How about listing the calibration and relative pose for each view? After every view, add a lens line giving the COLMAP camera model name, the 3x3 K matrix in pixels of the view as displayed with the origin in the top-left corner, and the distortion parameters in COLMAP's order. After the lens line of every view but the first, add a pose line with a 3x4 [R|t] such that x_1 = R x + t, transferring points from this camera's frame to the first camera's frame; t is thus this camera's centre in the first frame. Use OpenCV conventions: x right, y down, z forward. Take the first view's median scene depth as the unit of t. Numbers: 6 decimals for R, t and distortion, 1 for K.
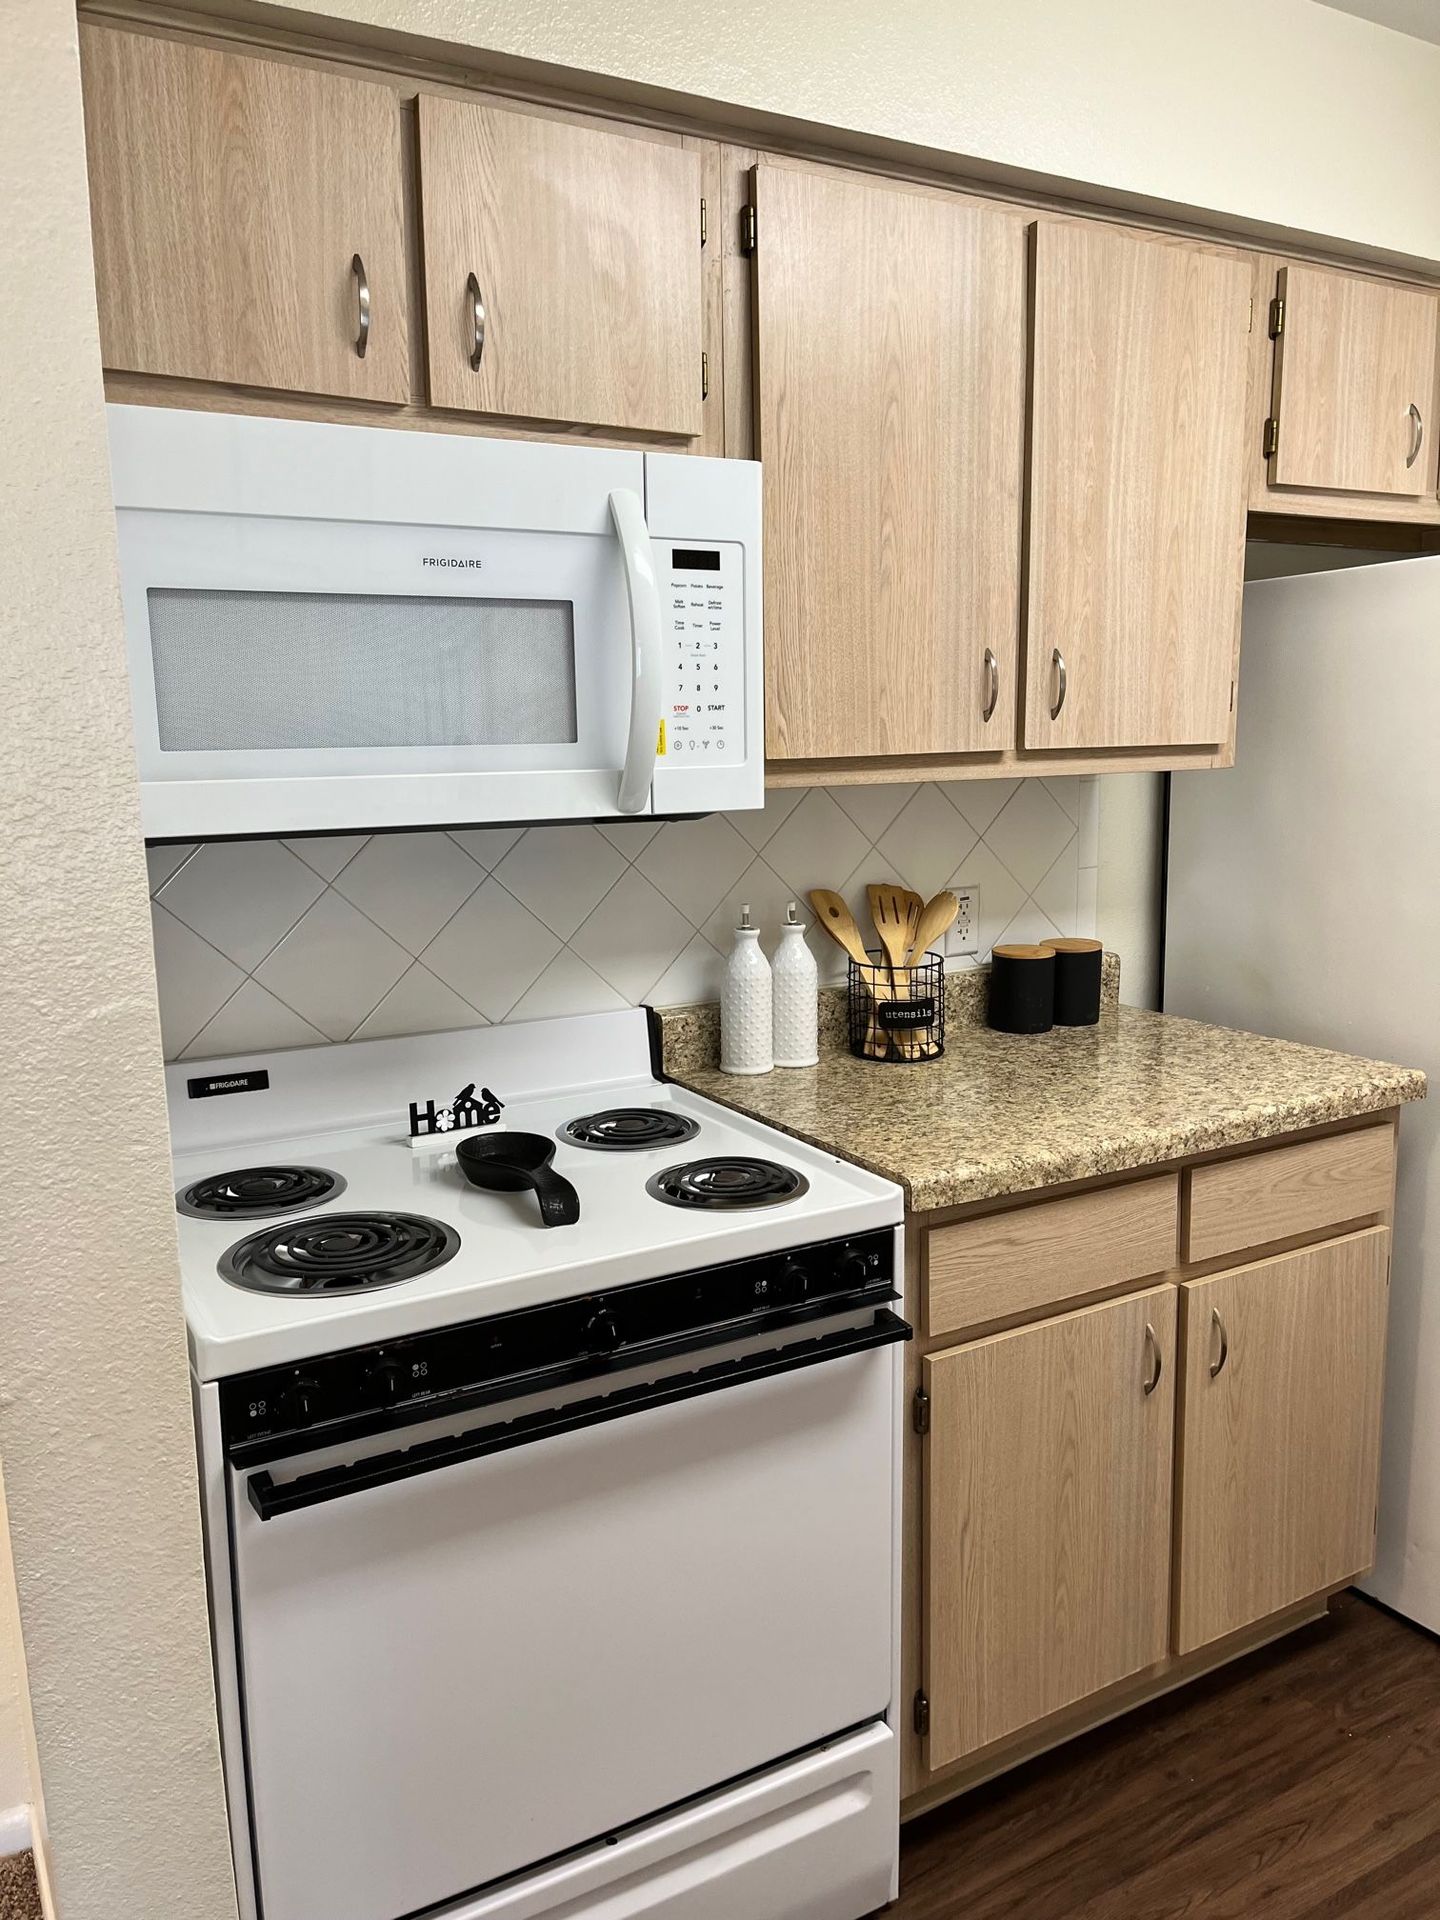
lens RADIAL K [[1476.5, 0, 718.4], [0, 1476.5, 960.0], [0, 0, 1]] dist [0.025656, 0.000128]
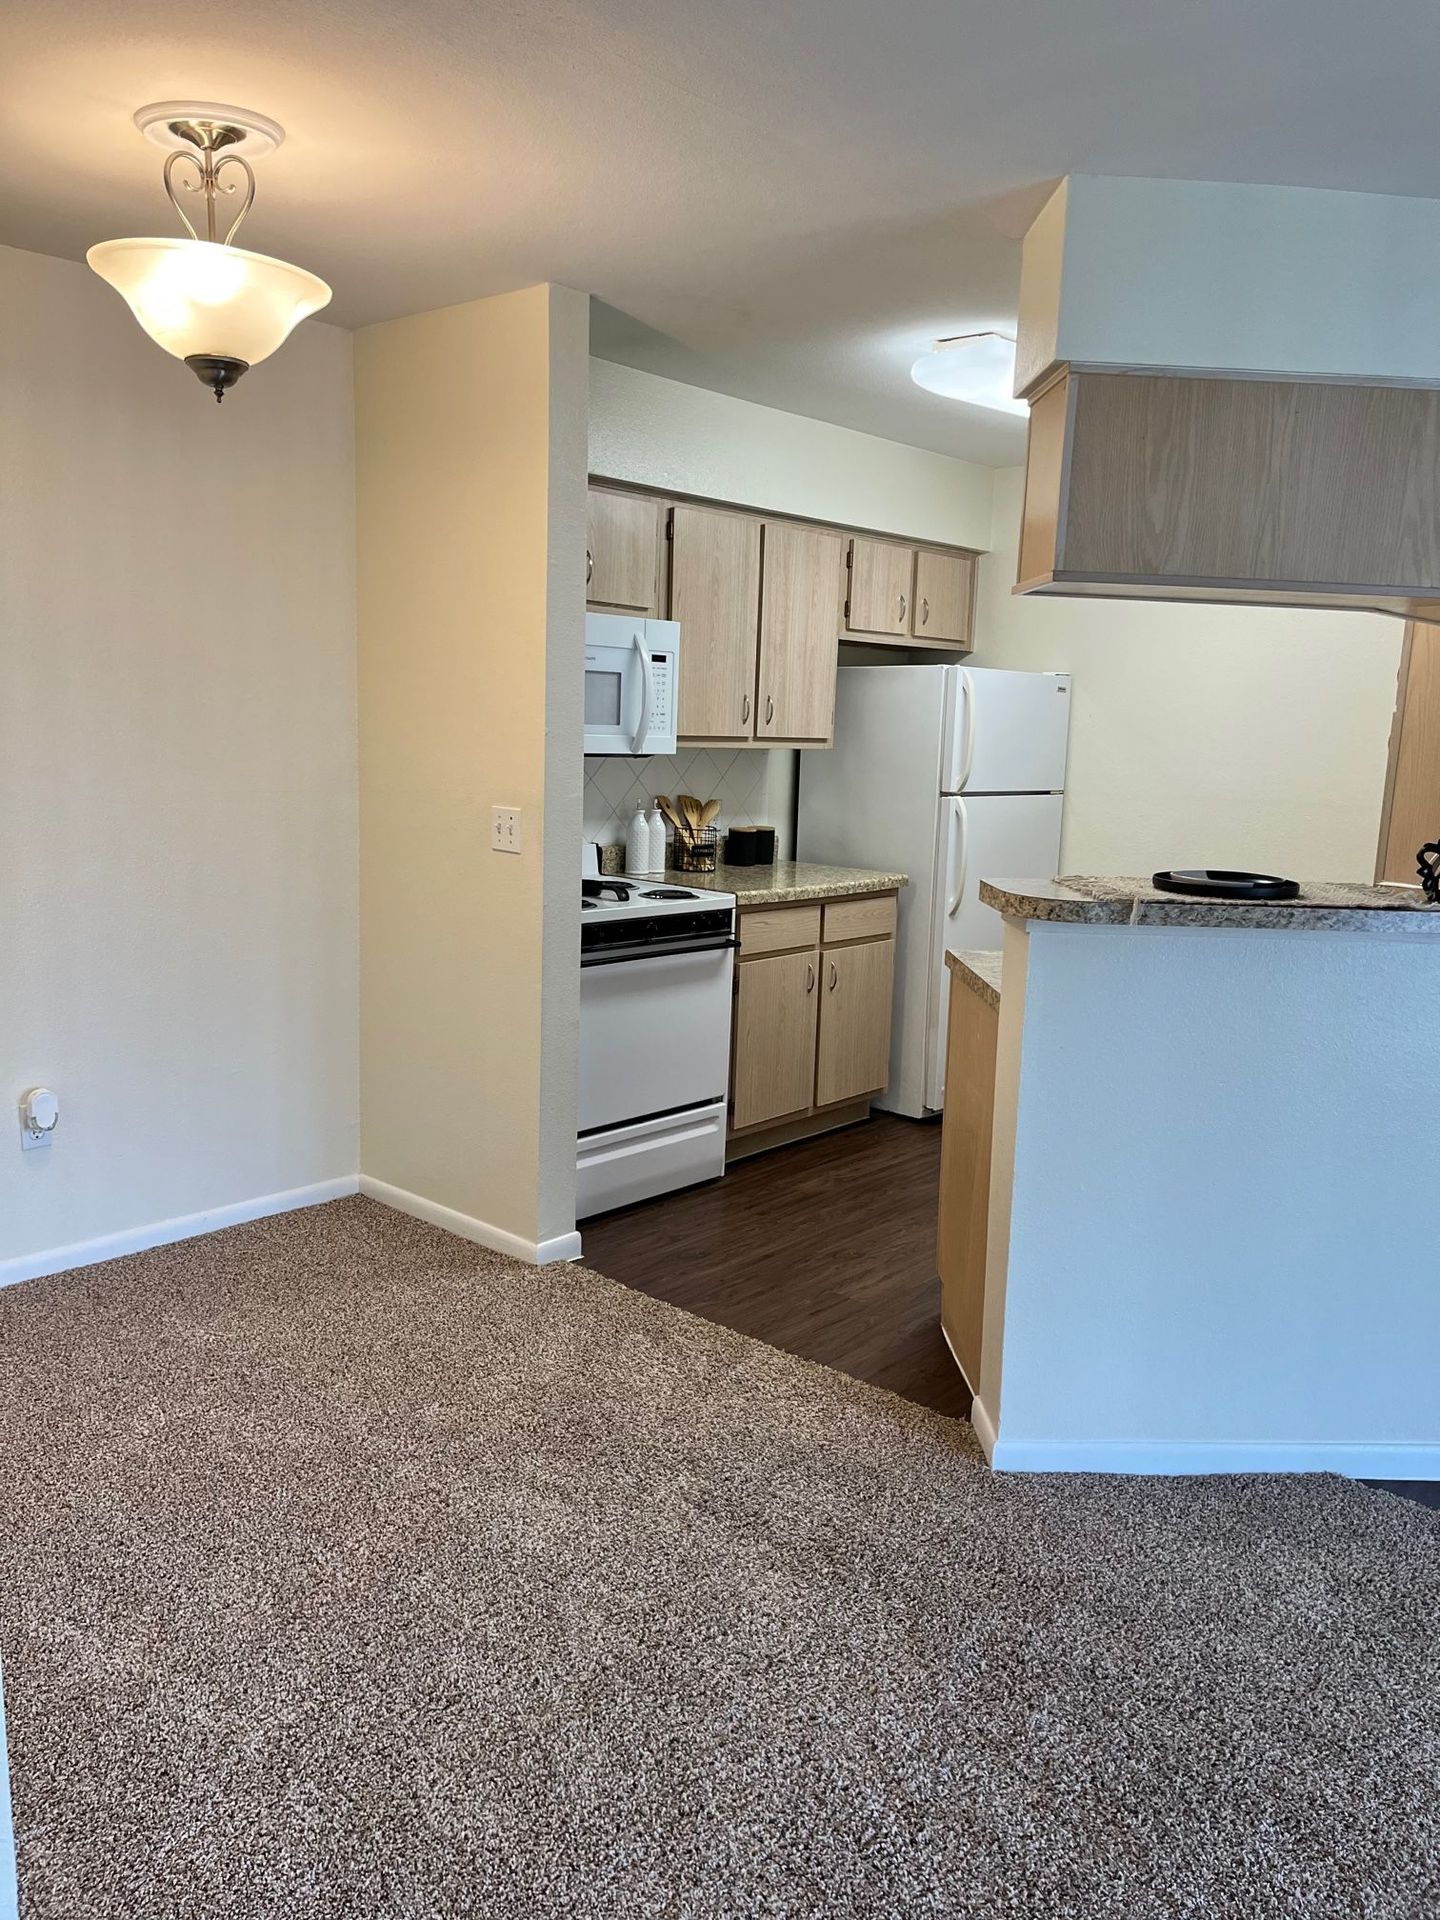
lens RADIAL K [[1476.5, 0, 720.2], [0, 1476.5, 961.4], [0, 0, 1]] dist [0.025656, 0.000128]
pose [[0.949355, -0.003769, 0.314184, -0.591740], [0.001962, 0.999980, 0.006068, 0.203583], [-0.314201, -0.005145, 0.949343, -1.233138]]
